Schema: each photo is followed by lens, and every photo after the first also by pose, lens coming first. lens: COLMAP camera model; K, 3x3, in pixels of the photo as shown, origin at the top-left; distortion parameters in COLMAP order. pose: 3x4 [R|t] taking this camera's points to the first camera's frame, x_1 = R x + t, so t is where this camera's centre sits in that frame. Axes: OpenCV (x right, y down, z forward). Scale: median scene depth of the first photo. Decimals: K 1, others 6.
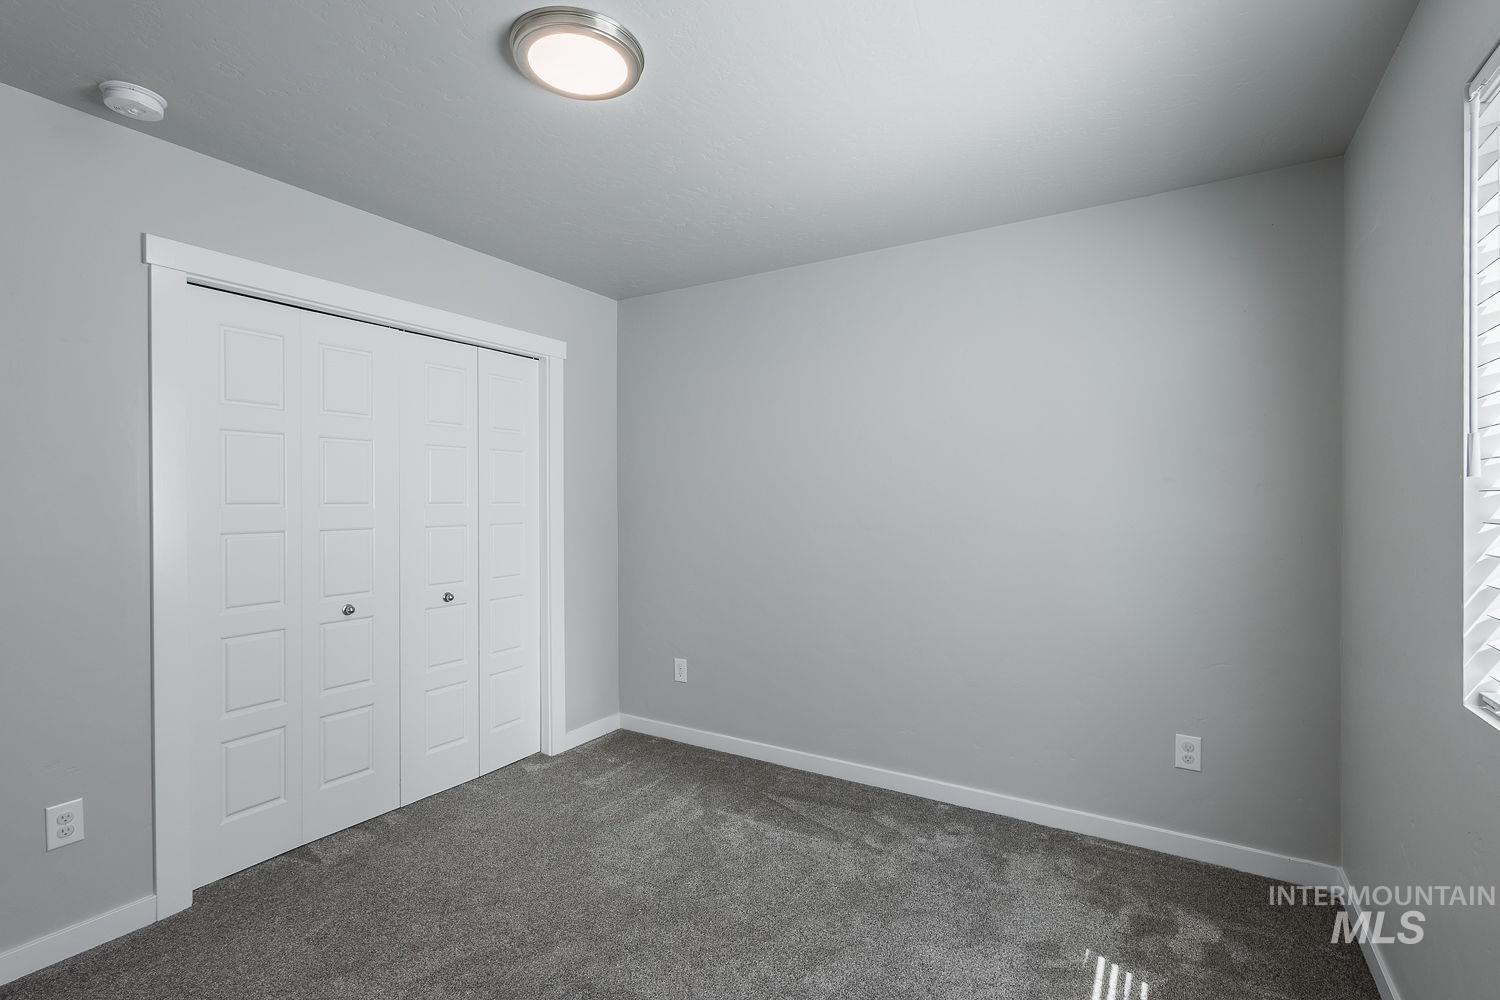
lens RADIAL K [[701.6, 0, 746.5], [0, 701.6, 497.1], [0, 0, 1]] dist [0.009429, -0.003104]
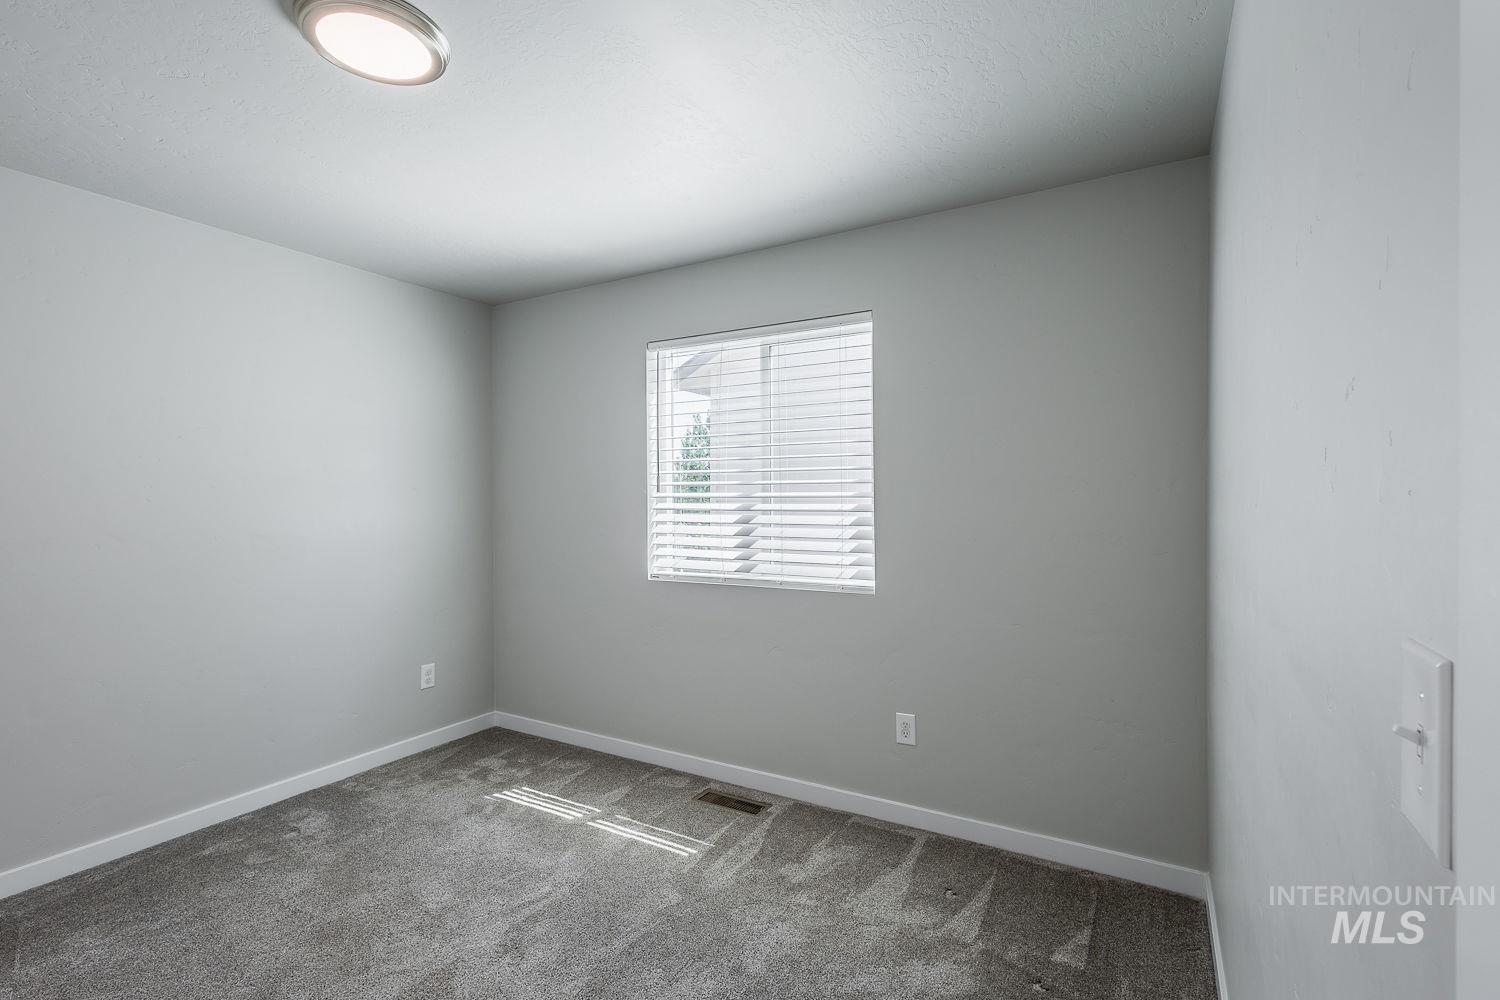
lens RADIAL K [[701.6, 0, 763.2], [0, 701.6, 497.5], [0, 0, 1]] dist [0.009429, -0.003104]
pose [[-0.029592, -0.010436, 0.999508, -0.854921], [0.010389, 0.999888, 0.010747, -0.016150], [-0.999508, 0.010702, -0.029480, 0.348830]]
